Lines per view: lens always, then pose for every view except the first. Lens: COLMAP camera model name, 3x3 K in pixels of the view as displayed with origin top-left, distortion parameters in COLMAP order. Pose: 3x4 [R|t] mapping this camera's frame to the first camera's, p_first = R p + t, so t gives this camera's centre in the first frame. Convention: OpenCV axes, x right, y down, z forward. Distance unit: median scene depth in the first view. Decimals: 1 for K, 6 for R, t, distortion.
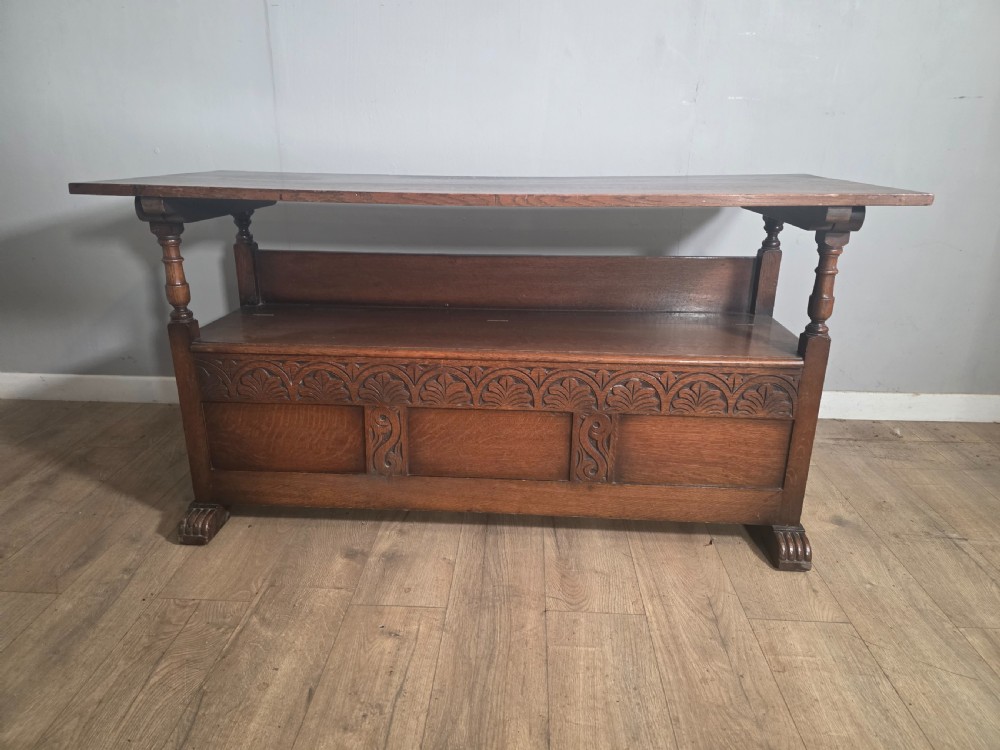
lens RADIAL K [[678.6, 0, 496.4], [0, 678.6, 363.1], [0, 0, 1]] dist [0.063450, -0.065670]
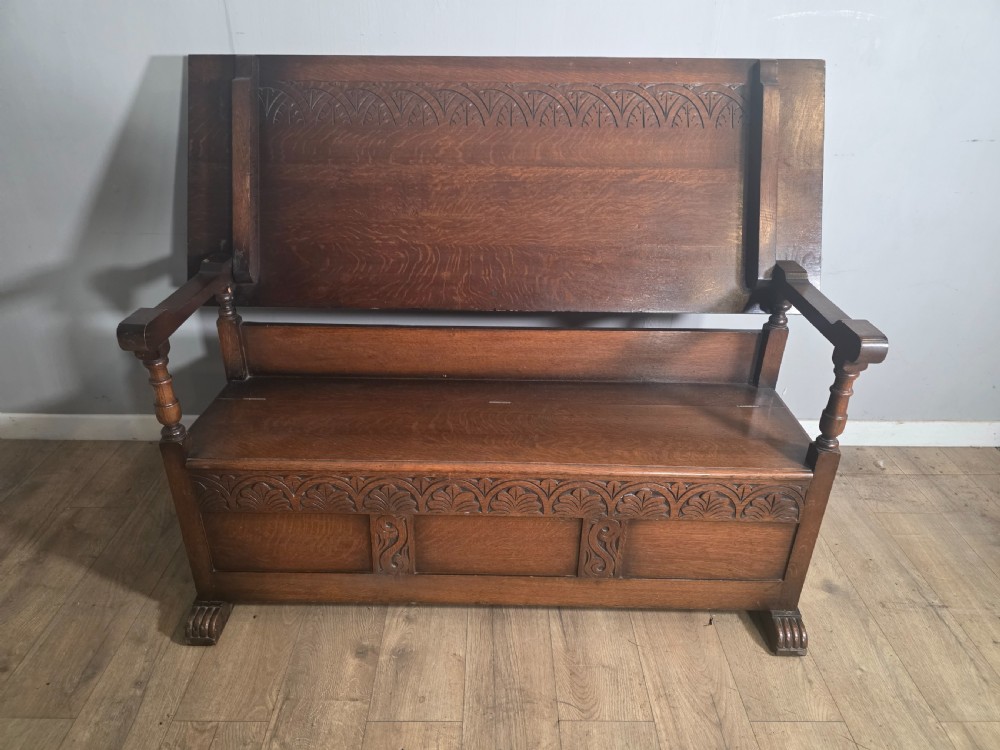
lens RADIAL K [[678.6, 0, 496.3], [0, 678.6, 367.2], [0, 0, 1]] dist [0.063450, -0.065670]
pose [[0.998513, -0.018252, 0.051360, -0.060903], [0.010376, 0.988688, 0.149630, -0.298888], [-0.053511, -0.148875, 0.987407, 0.053517]]
